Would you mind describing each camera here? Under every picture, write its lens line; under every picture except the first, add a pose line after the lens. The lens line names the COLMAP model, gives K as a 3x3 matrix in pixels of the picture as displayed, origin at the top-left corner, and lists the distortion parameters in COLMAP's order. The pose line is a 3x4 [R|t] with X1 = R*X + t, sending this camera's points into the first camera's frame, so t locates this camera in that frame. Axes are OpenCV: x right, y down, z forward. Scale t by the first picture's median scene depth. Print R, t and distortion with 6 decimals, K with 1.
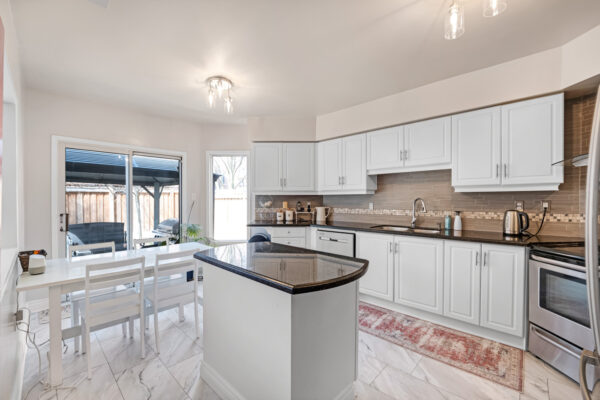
lens RADIAL K [[246.7, 0, 295.3], [0, 246.7, 198.9], [0, 0, 1]] dist [-0.005068, -0.000160]
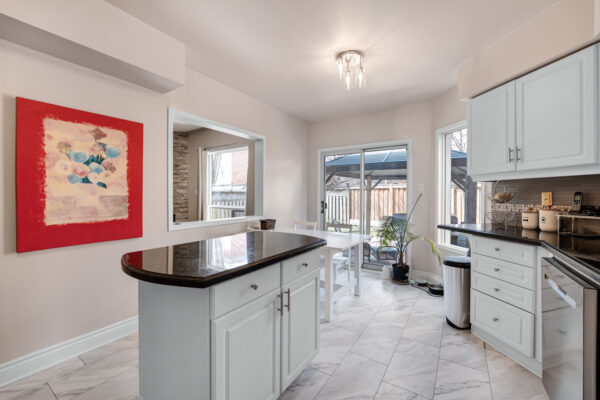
lens RADIAL K [[246.7, 0, 300.4], [0, 246.7, 197.1], [0, 0, 1]] dist [-0.005068, -0.000160]
pose [[0.180981, 0.005659, -0.983470, 0.364082], [-0.008160, 0.999958, 0.004252, 0.023509], [0.983453, 0.007256, 0.181019, 0.436544]]
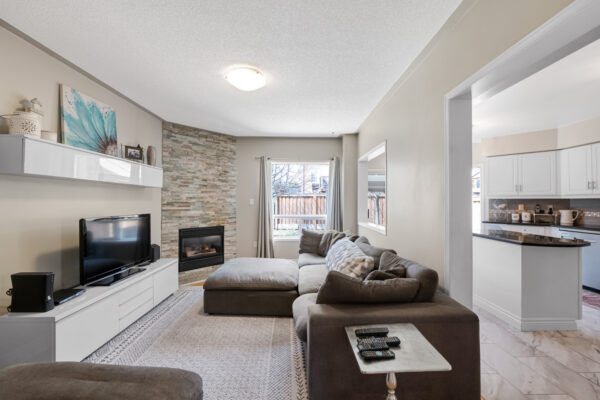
lens RADIAL K [[246.7, 0, 297.7], [0, 246.7, 200.7], [0, 0, 1]] dist [-0.005068, -0.000160]
pose [[0.703770, 0.001778, -0.710425, 0.039844], [-0.008497, 0.999946, -0.005915, 0.009369], [0.710377, 0.010200, 0.703748, -0.561414]]
